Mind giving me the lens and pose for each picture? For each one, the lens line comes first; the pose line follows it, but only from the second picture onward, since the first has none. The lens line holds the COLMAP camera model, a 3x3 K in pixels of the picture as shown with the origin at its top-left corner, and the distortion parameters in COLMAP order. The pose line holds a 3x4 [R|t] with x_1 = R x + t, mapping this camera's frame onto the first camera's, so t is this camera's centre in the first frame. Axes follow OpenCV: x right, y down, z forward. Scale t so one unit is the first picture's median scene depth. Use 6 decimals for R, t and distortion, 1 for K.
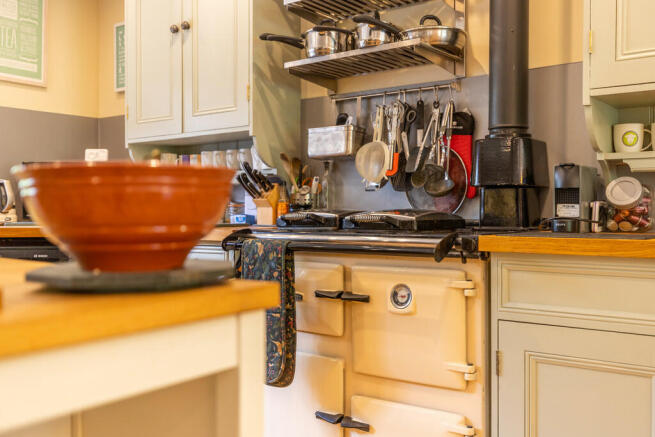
lens RADIAL K [[654.9, 0, 327.5], [0, 654.9, 218.5], [0, 0, 1]] dist [-0.000043, 0.003313]
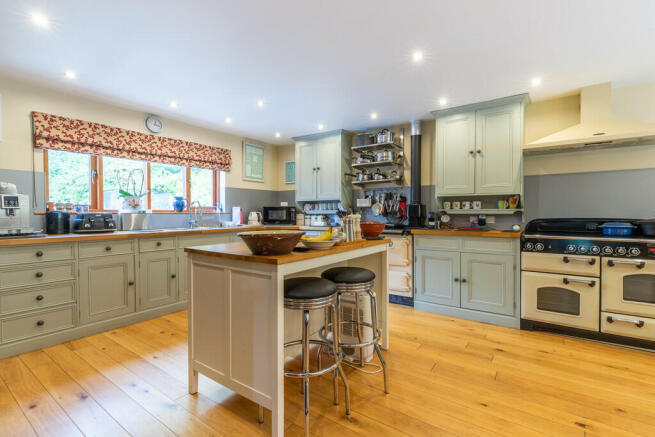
lens RADIAL K [[299.3, 0, 299.9], [0, 299.3, 219.3], [0, 0, 1]] dist [-0.001076, -0.000142]
pose [[0.998404, -0.006144, -0.056133, -0.292047], [0.006588, 0.999948, 0.007730, -0.047766], [0.056083, -0.008088, 0.998393, -0.763125]]
